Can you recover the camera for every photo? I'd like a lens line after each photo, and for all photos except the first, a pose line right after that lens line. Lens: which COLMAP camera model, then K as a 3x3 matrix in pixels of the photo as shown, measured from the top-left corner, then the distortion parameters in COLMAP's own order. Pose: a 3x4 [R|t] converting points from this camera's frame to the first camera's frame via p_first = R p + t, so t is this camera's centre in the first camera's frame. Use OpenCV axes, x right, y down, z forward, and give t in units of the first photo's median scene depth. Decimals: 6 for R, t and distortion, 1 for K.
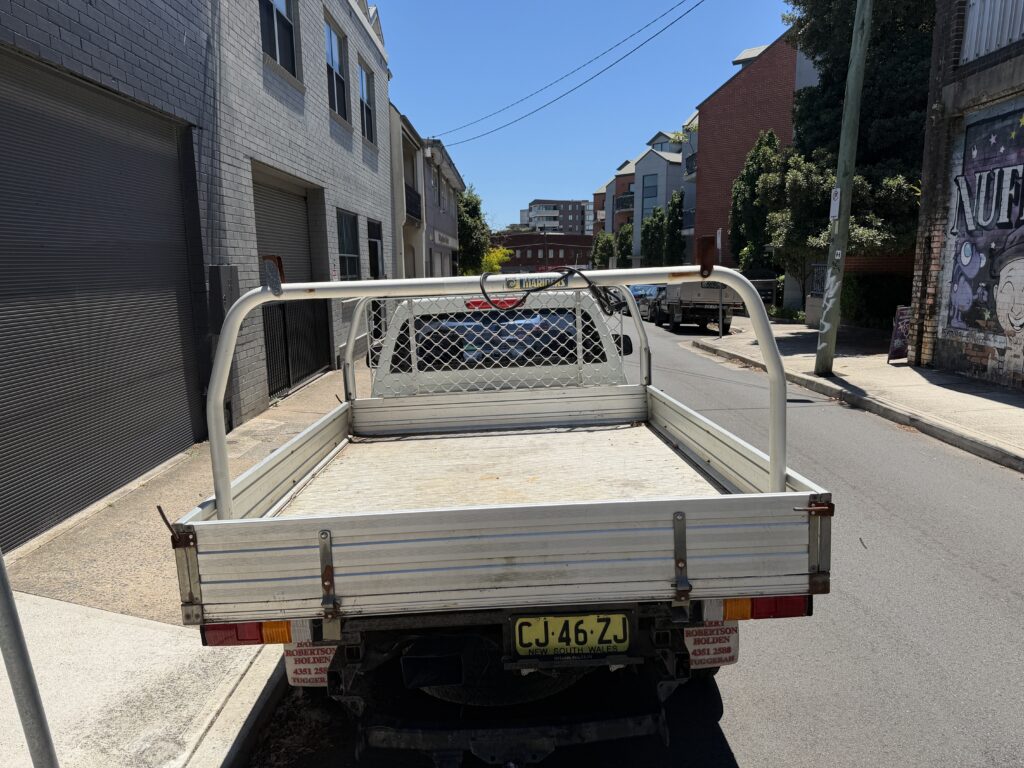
lens RADIAL K [[740.7, 0, 512.0], [0, 740.7, 384.0], [0, 0, 1]] dist [0.054799, -0.071449]
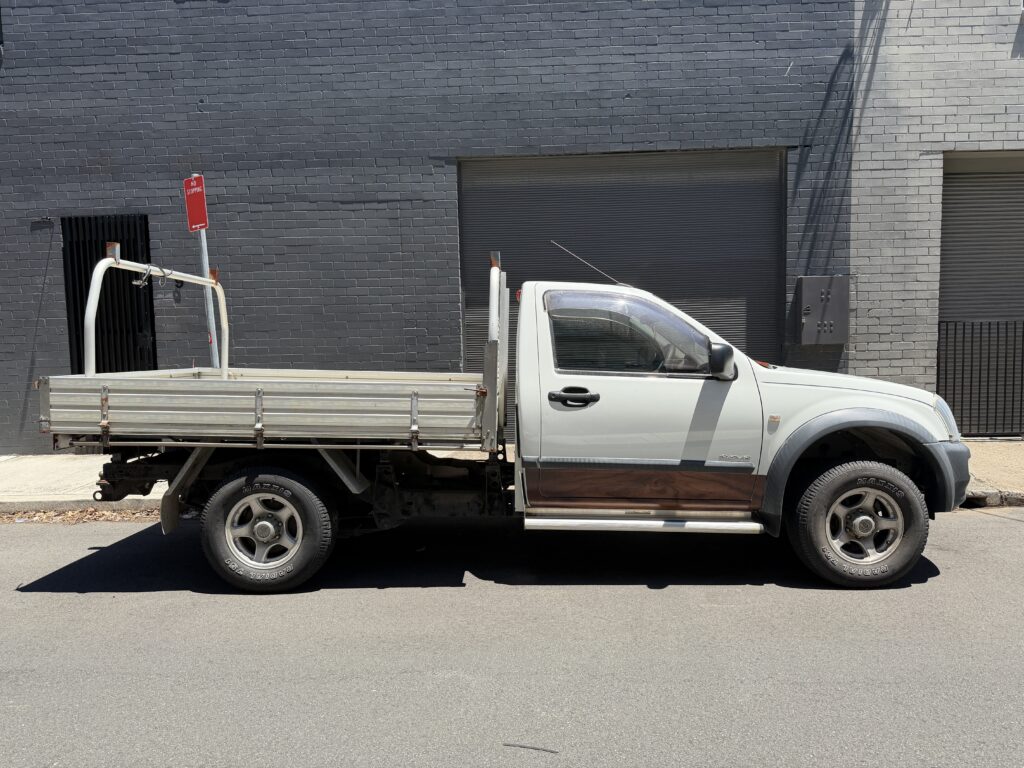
lens RADIAL K [[740.7, 0, 512.0], [0, 740.7, 384.0], [0, 0, 1]] dist [0.054799, -0.071449]
pose [[-0.052673, 0.089014, -0.994637, 0.765622], [-0.143635, 0.984987, 0.095757, -0.063421], [0.988228, 0.147909, -0.039097, 0.776309]]
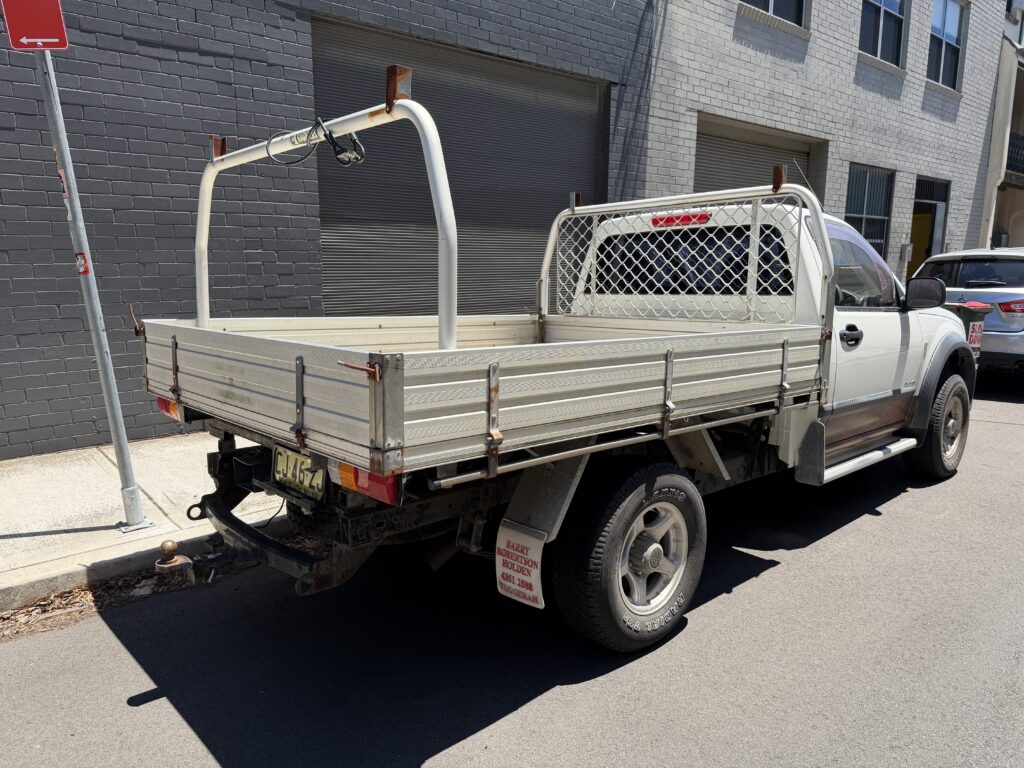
lens RADIAL K [[740.7, 0, 512.0], [0, 740.7, 384.0], [0, 0, 1]] dist [0.054799, -0.071449]
pose [[0.659872, 0.149196, -0.736417, 0.392622], [-0.138411, 0.987452, 0.076031, 0.033244], [0.738520, 0.051758, 0.672242, 0.190949]]
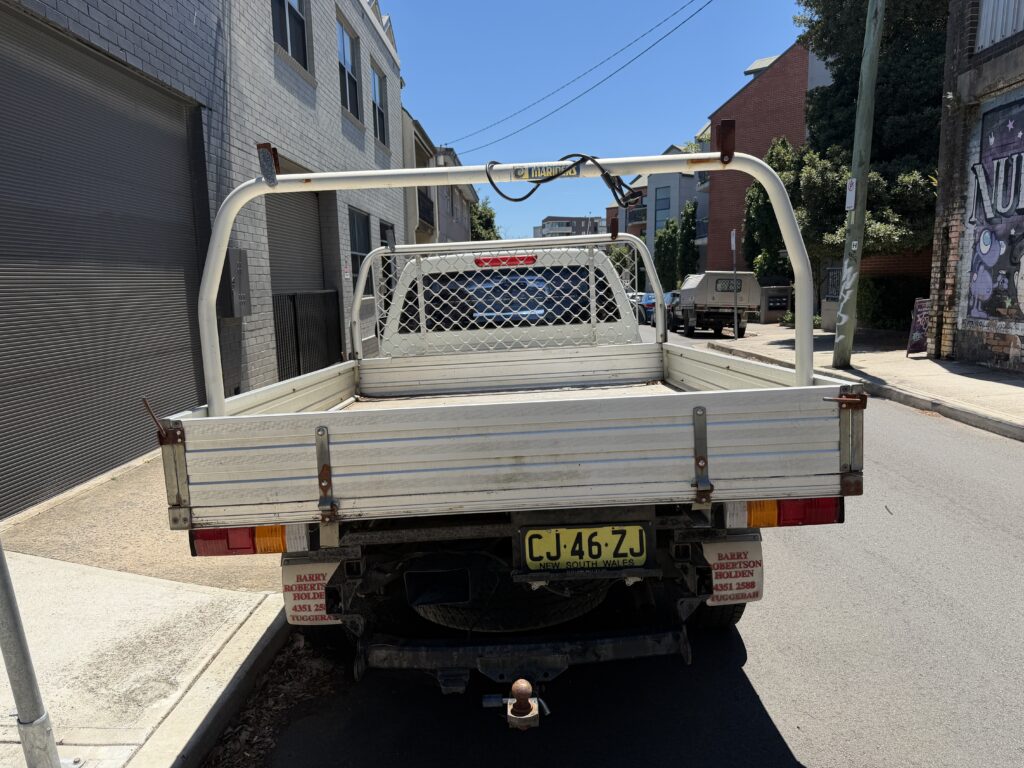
lens RADIAL K [[740.6, 0, 518.7], [0, 740.6, 385.4], [0, 0, 1]] dist [0.055210, -0.072986]
pose [[0.999943, -0.003997, -0.009866, 0.002371], [0.003753, 0.999689, -0.024638, 0.057925], [0.009961, 0.024599, 0.999648, 0.022195]]
